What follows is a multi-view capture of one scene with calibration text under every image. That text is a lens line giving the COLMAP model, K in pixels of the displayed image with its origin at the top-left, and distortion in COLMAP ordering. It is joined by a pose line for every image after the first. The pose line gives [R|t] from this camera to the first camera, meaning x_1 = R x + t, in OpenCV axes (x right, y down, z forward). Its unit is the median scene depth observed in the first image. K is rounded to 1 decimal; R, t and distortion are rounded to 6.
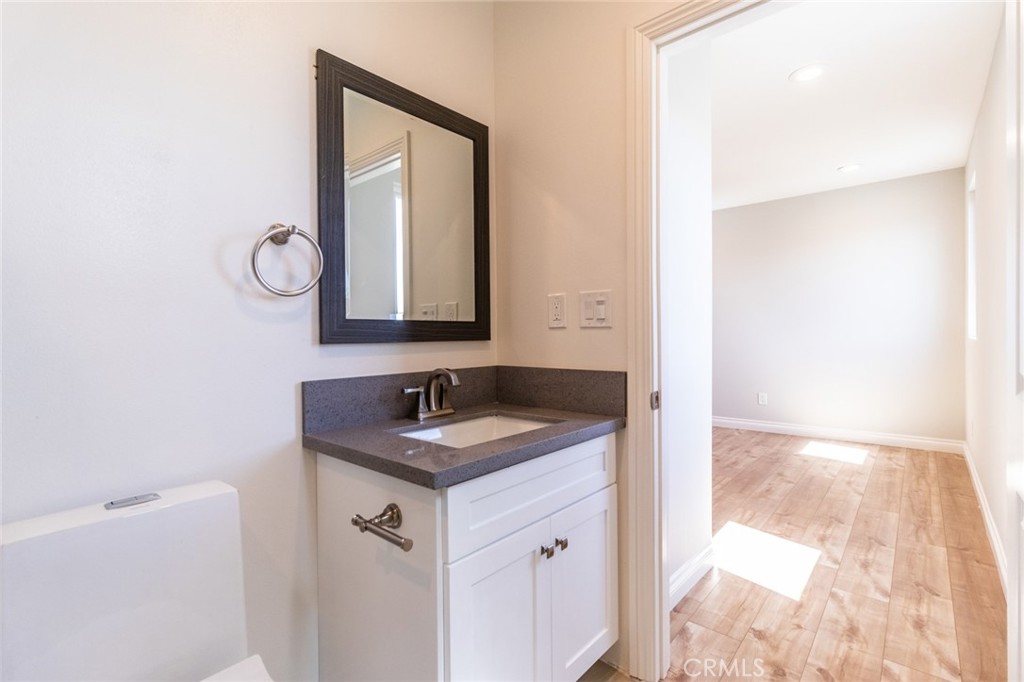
lens RADIAL K [[478.4, 0, 514.4], [0, 478.4, 336.1], [0, 0, 1]] dist [0.001660, 0.000445]
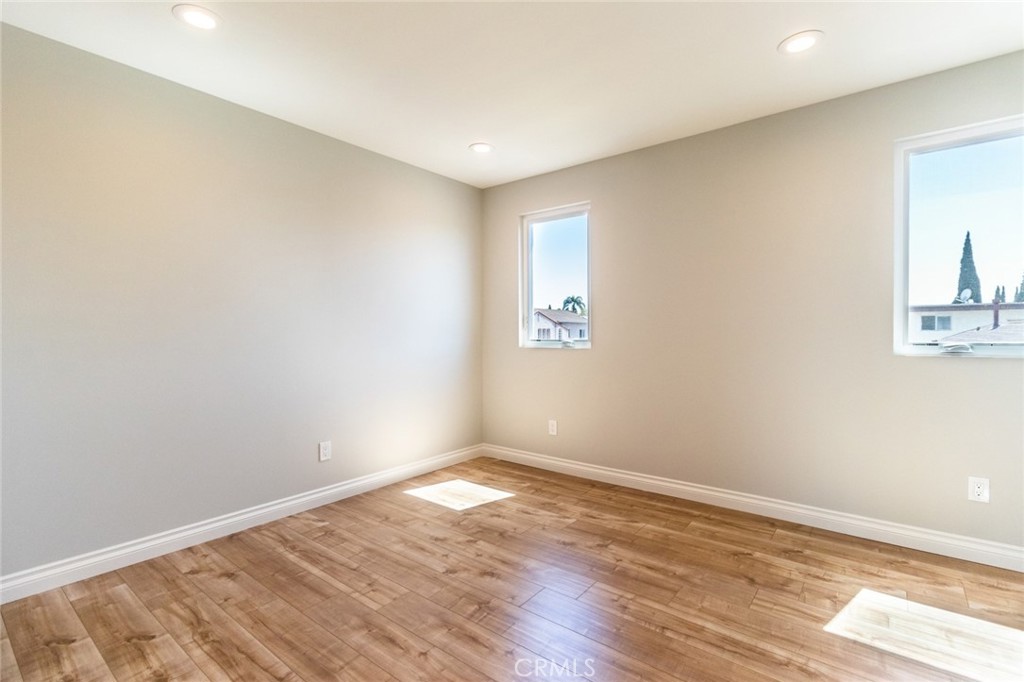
lens RADIAL K [[478.4, 0, 514.4], [0, 478.4, 336.1], [0, 0, 1]] dist [0.001660, 0.000445]
pose [[-0.047518, 0.011503, 0.998804, -0.192439], [0.011011, 0.999879, -0.010992, -0.010000], [-0.998810, 0.010475, -0.047638, 1.503938]]
